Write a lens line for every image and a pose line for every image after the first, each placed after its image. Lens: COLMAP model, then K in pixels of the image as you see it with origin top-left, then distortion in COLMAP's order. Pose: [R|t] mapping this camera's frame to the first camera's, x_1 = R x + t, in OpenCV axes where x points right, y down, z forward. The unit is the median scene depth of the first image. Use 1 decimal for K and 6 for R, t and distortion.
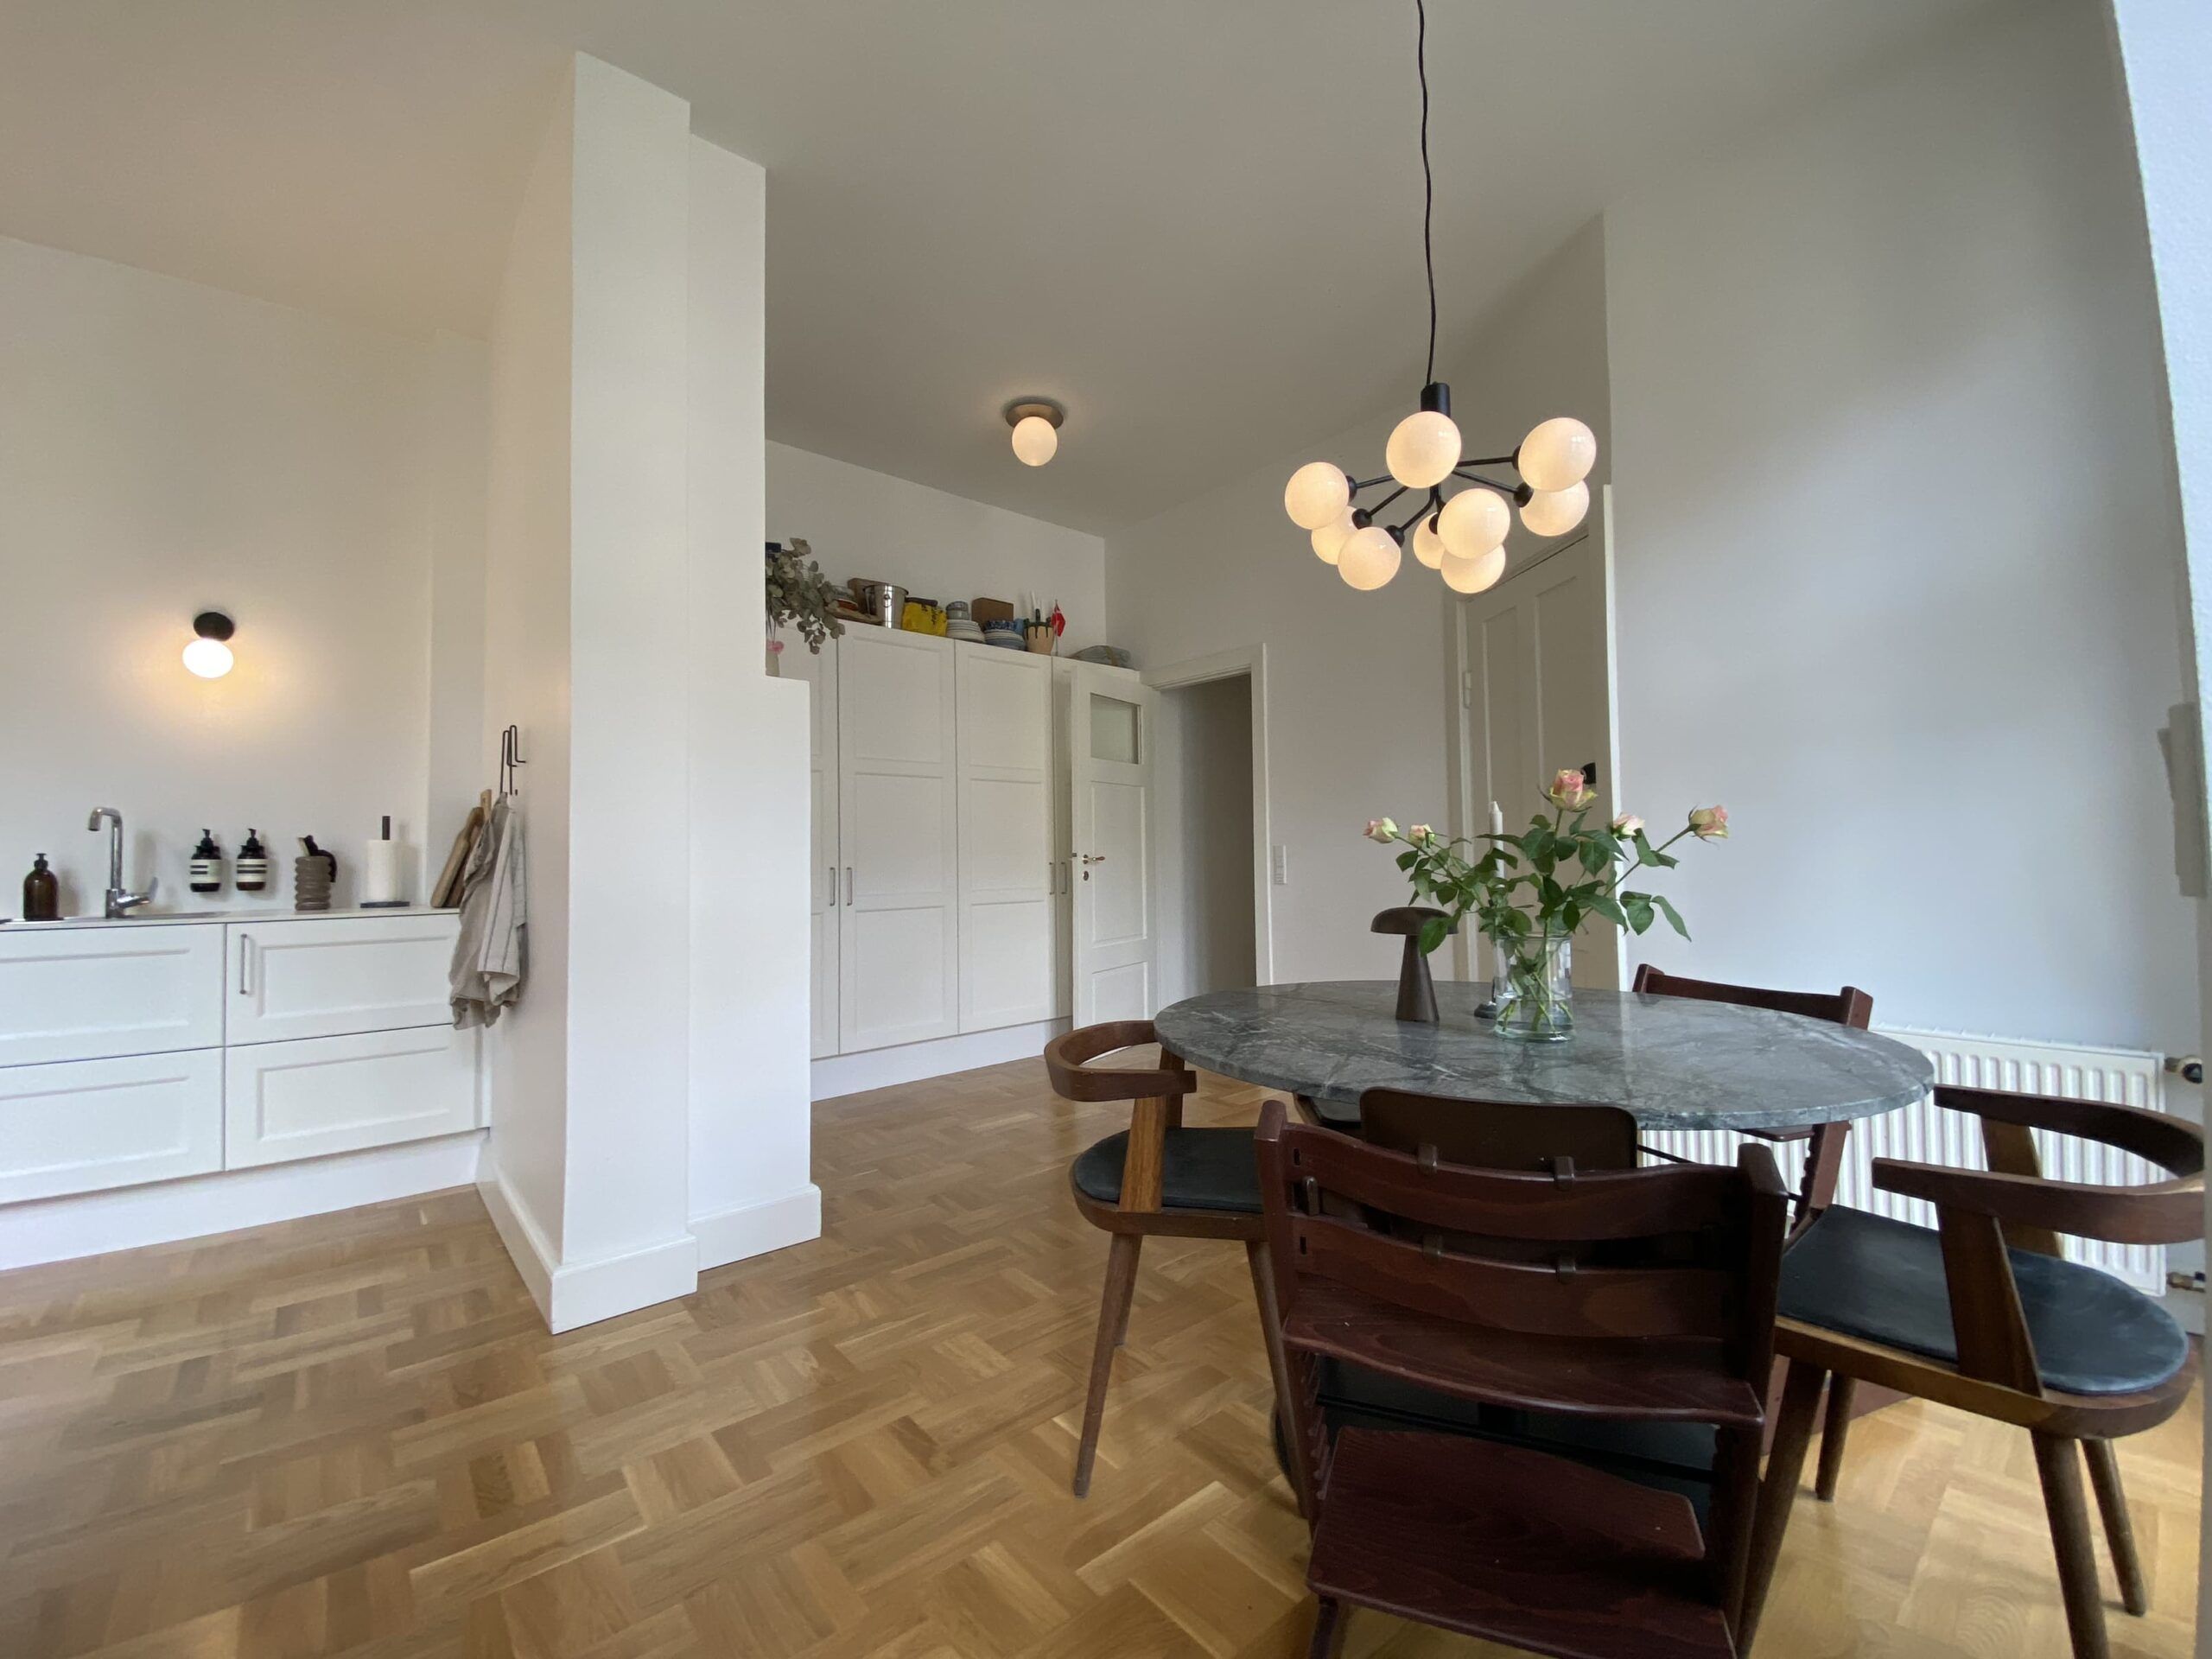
lens RADIAL K [[893.0, 0, 1109.7], [0, 893.0, 823.0], [0, 0, 1]] dist [0.019014, -0.019647]
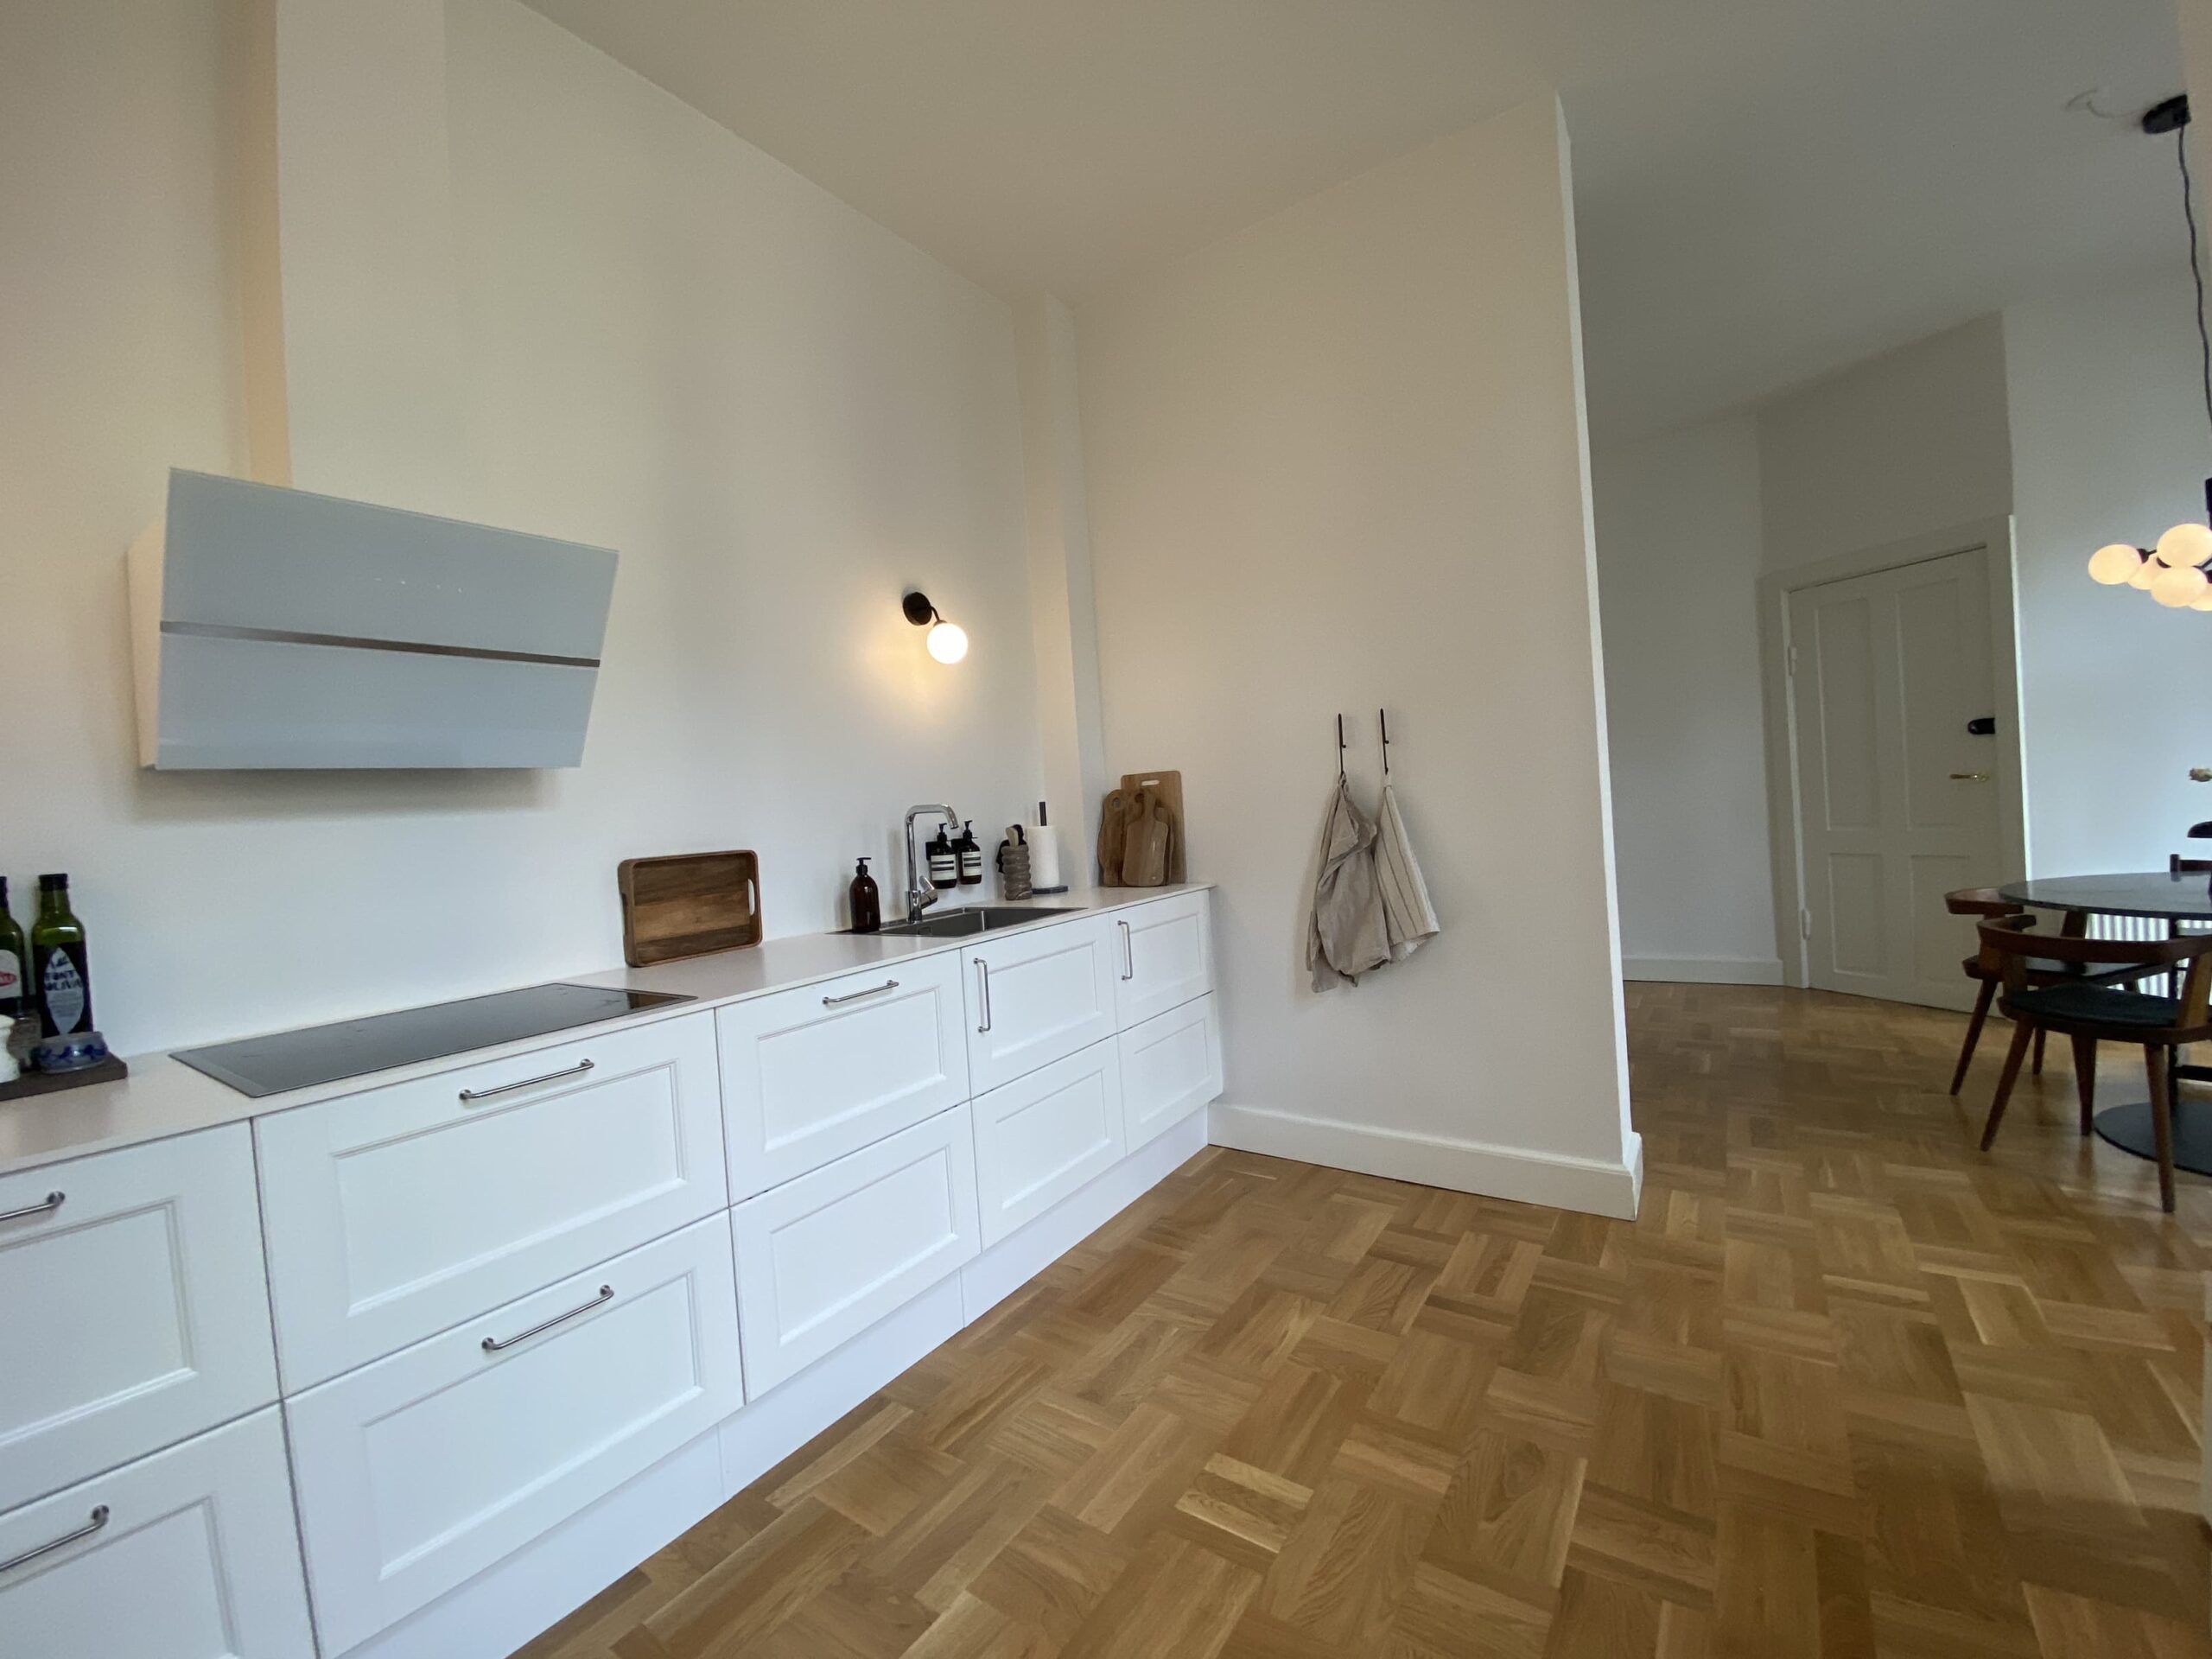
lens RADIAL K [[893.0, 0, 1109.7], [0, 893.0, 823.0], [0, 0, 1]] dist [0.019014, -0.019647]
pose [[0.963325, -0.054378, 0.262770, -1.083295], [0.041696, 0.997691, 0.053604, -0.036103], [-0.265078, -0.040681, 0.963368, 0.036366]]
